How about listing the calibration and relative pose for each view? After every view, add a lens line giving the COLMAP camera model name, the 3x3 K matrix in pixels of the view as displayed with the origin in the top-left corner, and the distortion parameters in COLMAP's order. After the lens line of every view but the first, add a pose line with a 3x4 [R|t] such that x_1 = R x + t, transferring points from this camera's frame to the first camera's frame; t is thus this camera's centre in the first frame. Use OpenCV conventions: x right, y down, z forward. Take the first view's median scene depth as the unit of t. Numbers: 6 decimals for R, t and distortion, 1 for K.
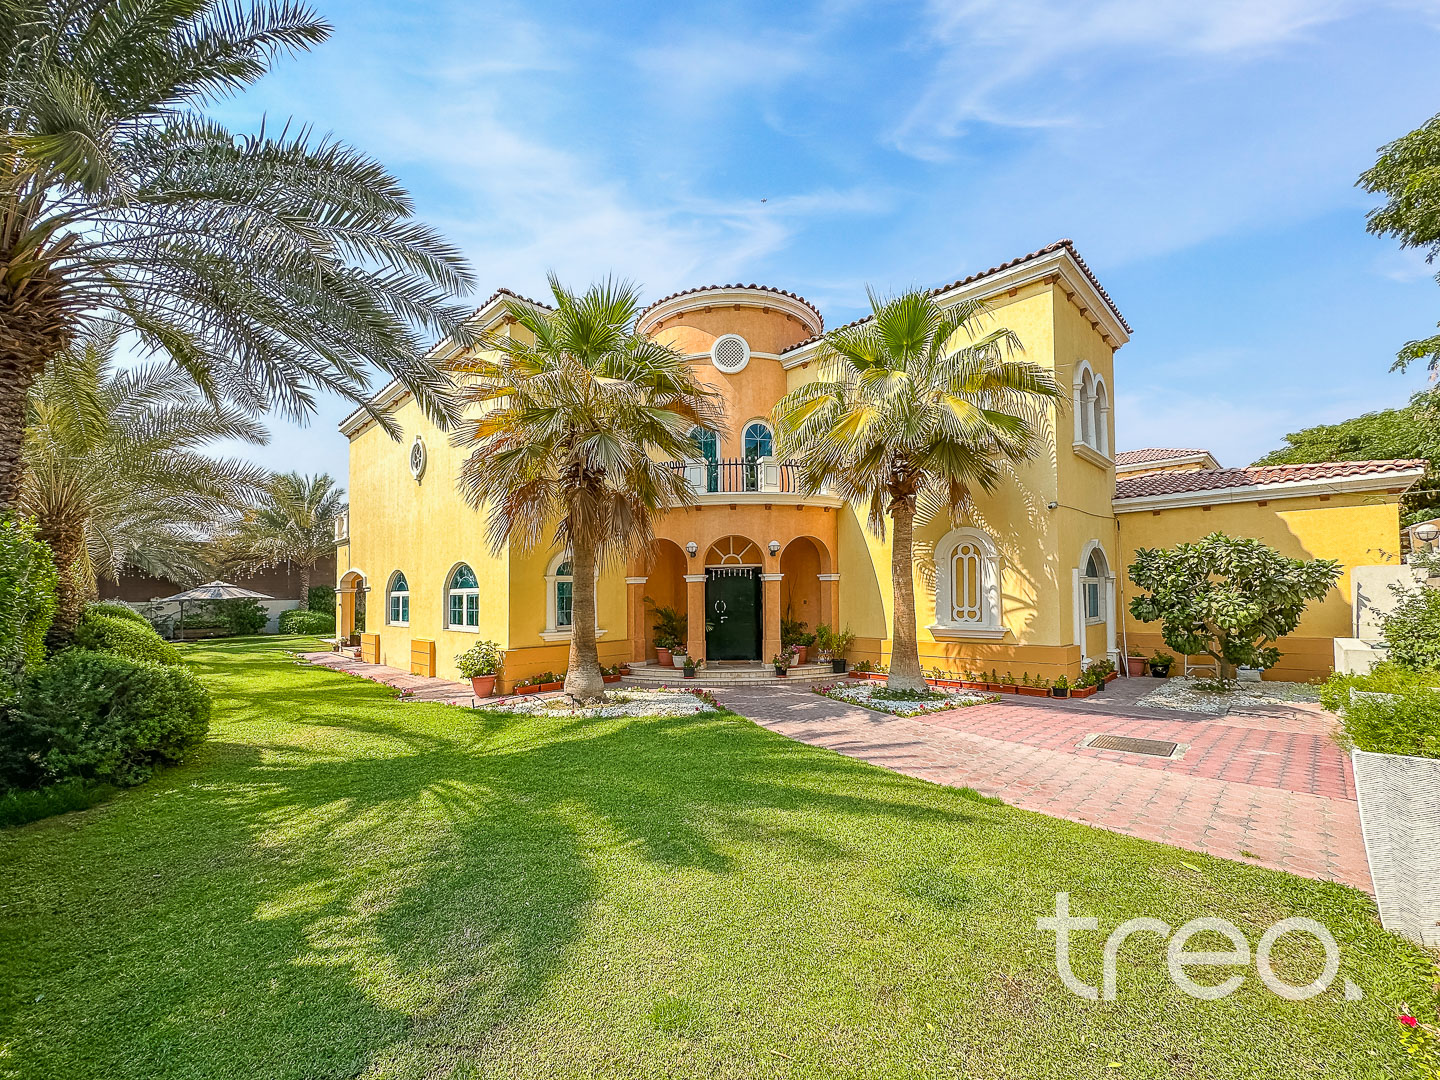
lens RADIAL K [[618.0, 0, 735.2], [0, 618.0, 567.4], [0, 0, 1]] dist [-0.005209, -0.000265]
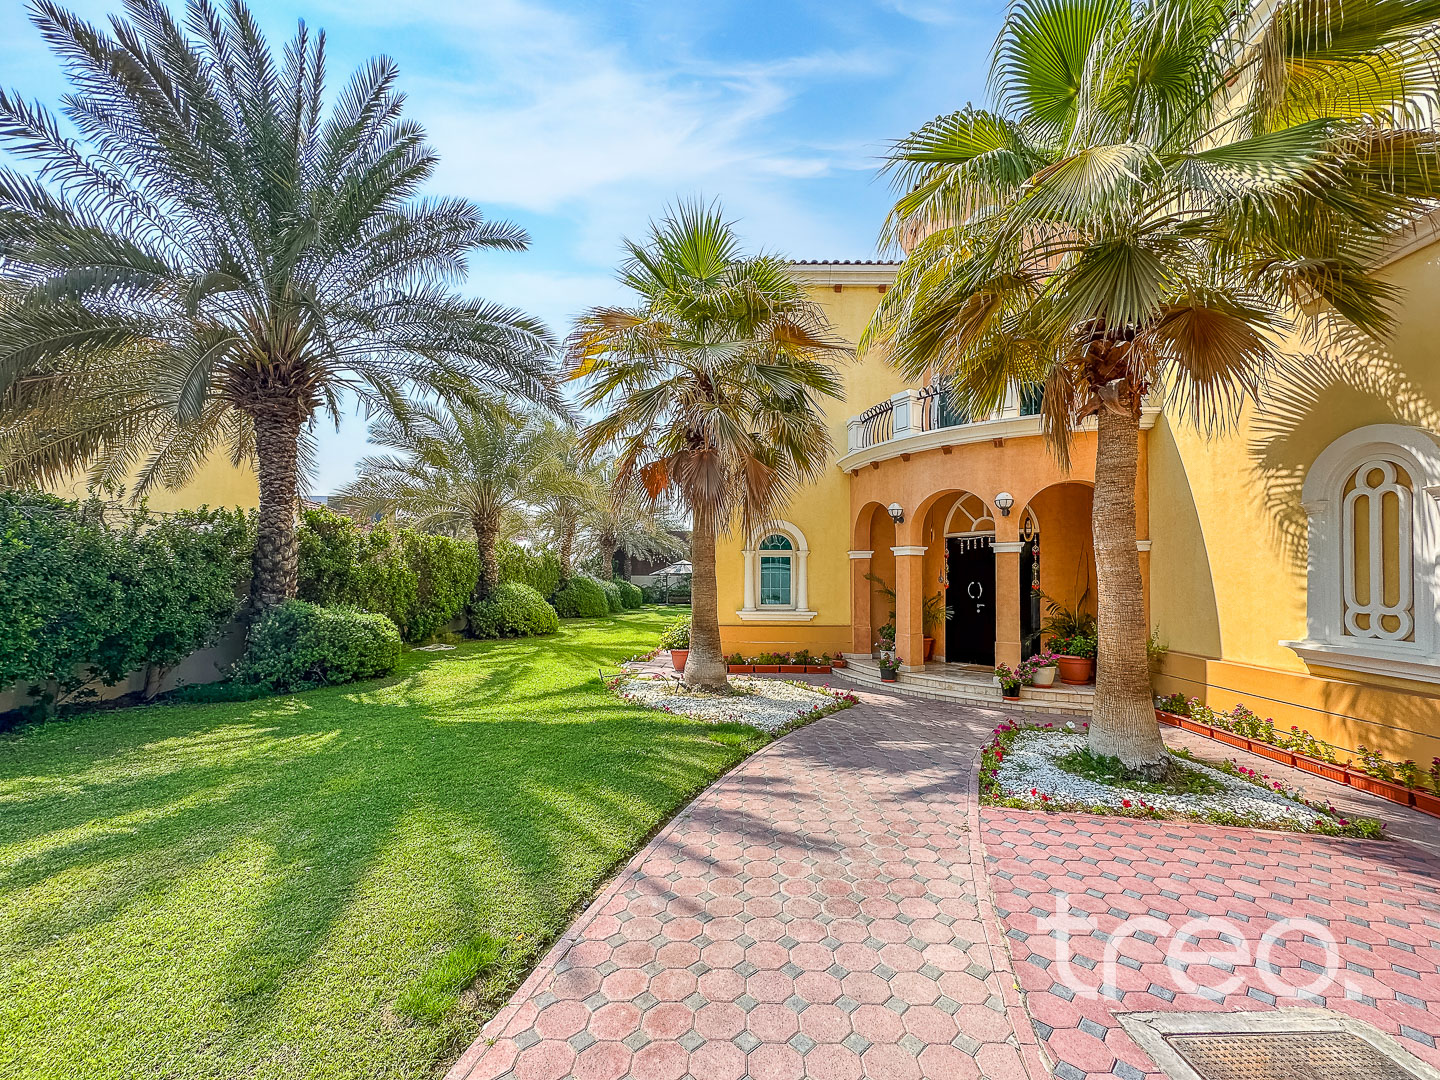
lens RADIAL K [[618.0, 0, 735.2], [0, 618.0, 567.4], [0, 0, 1]] dist [-0.005209, -0.000265]
pose [[0.681353, 0.004781, -0.731939, 0.305209], [0.017405, 0.999590, 0.022731, 0.014718], [0.731748, -0.028227, 0.680991, 0.289374]]
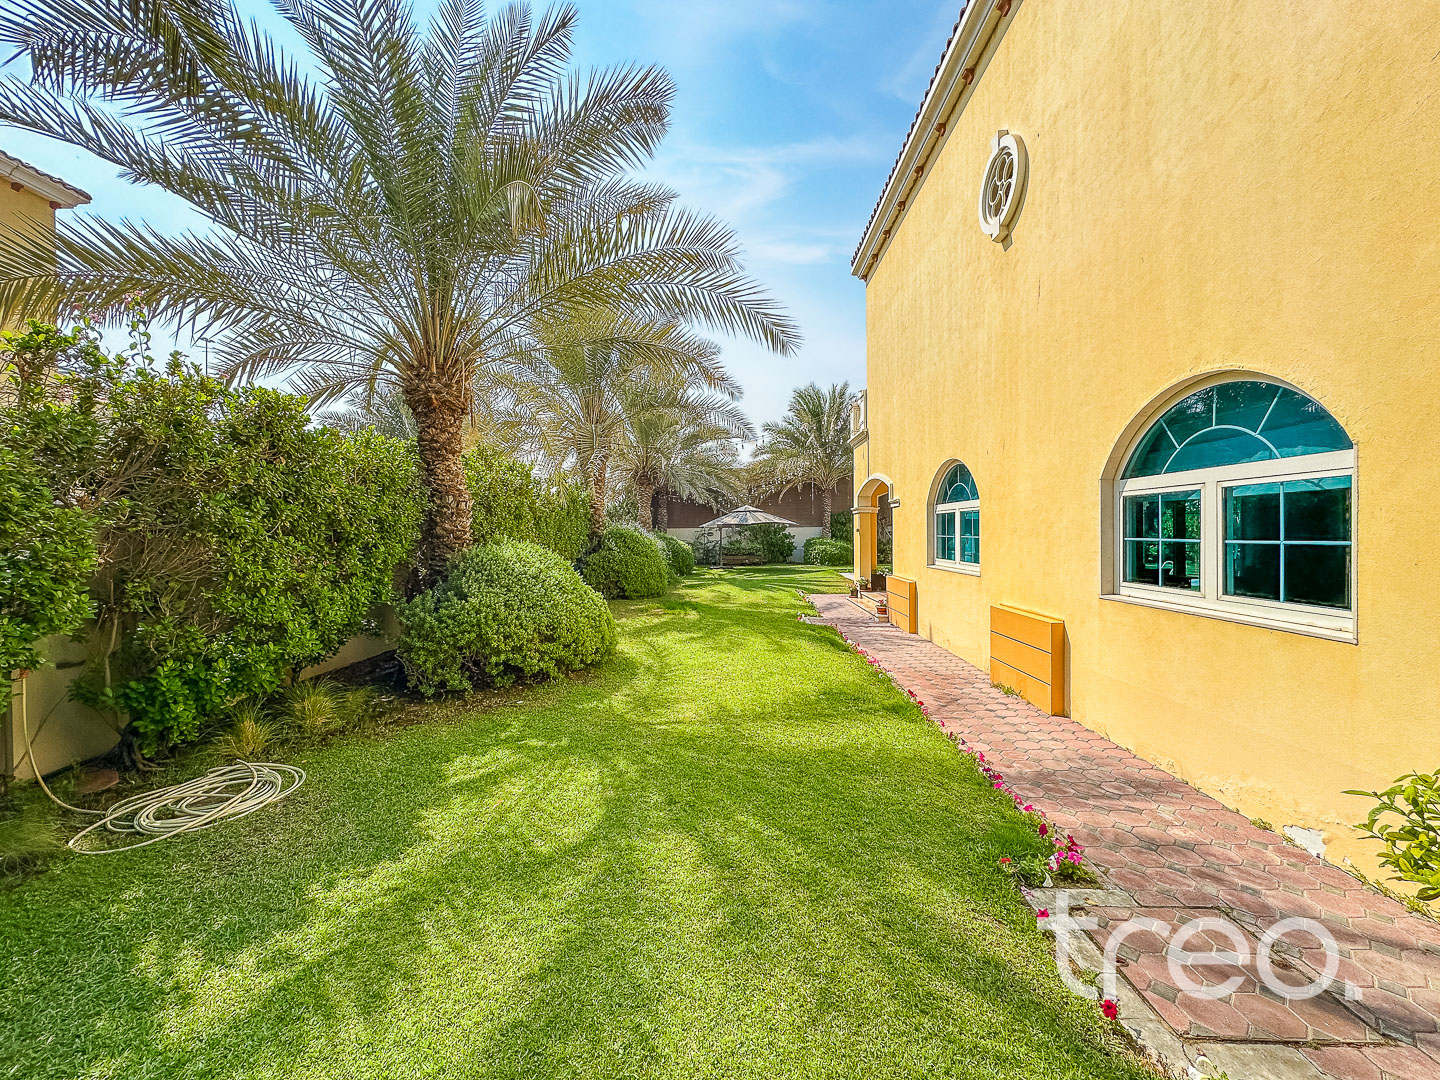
lens RADIAL K [[577.9, 0, 720.0], [0, 577.9, 540.0], [0, 0, 1]] dist [-0.002158, -0.000066]
pose [[0.684484, 0.017755, -0.728812, -0.353206], [0.030407, 0.998138, 0.052873, 0.041791], [0.728393, -0.058352, 0.682670, 0.571665]]
